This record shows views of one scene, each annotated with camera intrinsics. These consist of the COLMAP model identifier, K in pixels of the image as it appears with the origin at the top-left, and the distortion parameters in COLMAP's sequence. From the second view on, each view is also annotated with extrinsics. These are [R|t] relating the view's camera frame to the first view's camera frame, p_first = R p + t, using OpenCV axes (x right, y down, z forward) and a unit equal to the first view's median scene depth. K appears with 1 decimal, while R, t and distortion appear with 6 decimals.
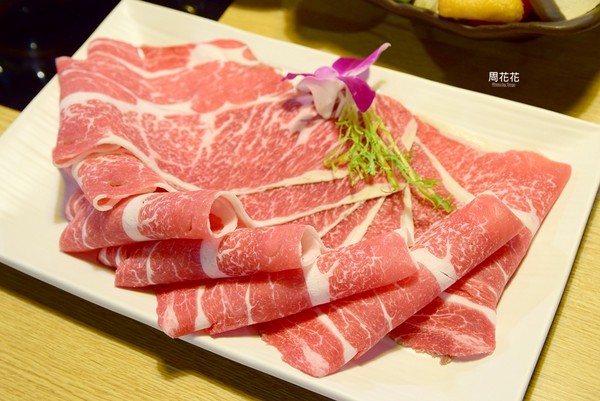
lens RADIAL K [[868.6, 0, 300.0], [0, 868.6, 200.5], [0, 0, 1]] dist [-0.013036, -0.044630]
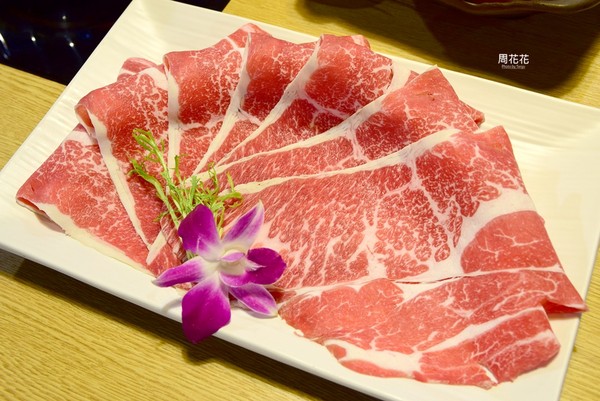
lens RADIAL K [[702.7, 0, 300.0], [0, 702.7, 200.5], [0, 0, 1]] dist [-0.001376, -0.008624]
pose [[-0.984631, 0.133932, 0.112091, -0.122626], [0.065818, -0.309932, 0.948478, -0.775271], [0.161772, 0.941278, 0.296353, 0.736591]]
